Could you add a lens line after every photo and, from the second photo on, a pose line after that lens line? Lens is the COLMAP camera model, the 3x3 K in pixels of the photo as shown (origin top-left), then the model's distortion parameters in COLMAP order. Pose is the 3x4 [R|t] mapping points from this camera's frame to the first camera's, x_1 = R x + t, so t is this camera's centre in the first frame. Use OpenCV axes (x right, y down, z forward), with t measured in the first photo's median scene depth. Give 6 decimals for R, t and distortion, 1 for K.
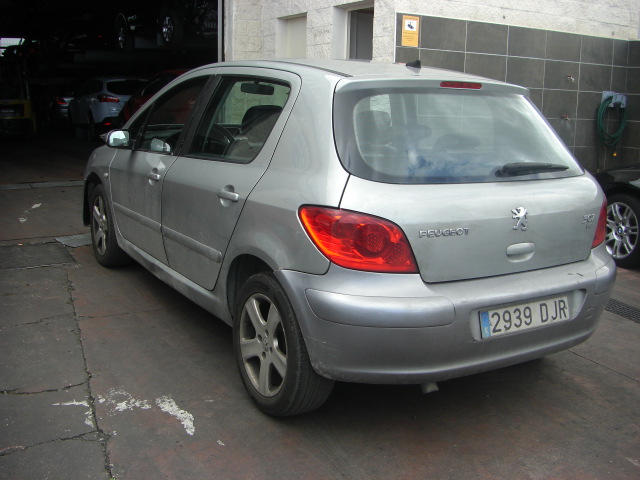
lens RADIAL K [[715.6, 0, 318.5], [0, 715.6, 240.8], [0, 0, 1]] dist [-0.139357, 0.000000]
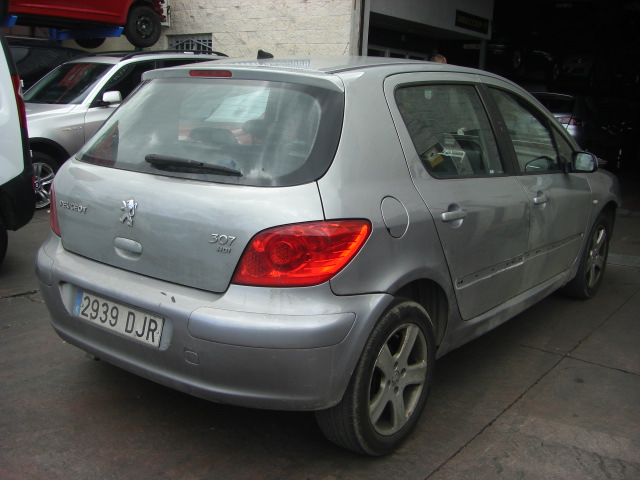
lens RADIAL K [[715.6, 0, 317.9], [0, 715.6, 243.4], [0, 0, 1]] dist [-0.139357, 0.000000]
pose [[0.370563, 0.181743, -0.910852, 1.206583], [-0.223841, 0.969239, 0.102328, -0.139410], [0.901431, 0.165968, 0.399846, 0.843710]]
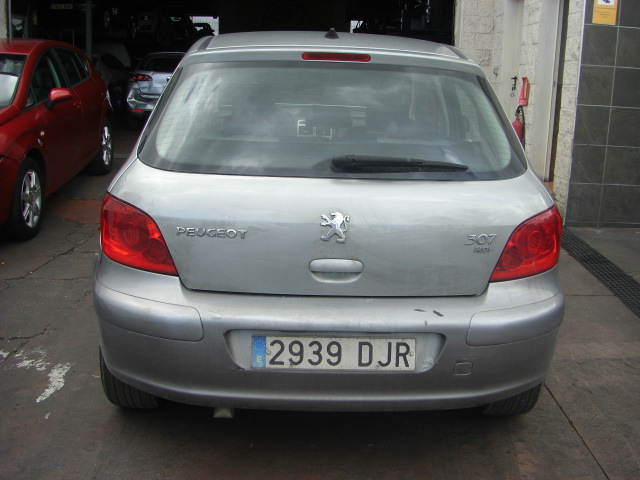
lens RADIAL K [[715.6, 0, 317.5], [0, 715.6, 241.9], [0, 0, 1]] dist [-0.139357, 0.000000]
pose [[0.870898, 0.116495, -0.477457, 0.631359], [-0.107111, 0.993138, 0.046943, -0.049103], [0.479649, 0.010258, 0.877400, 0.300441]]
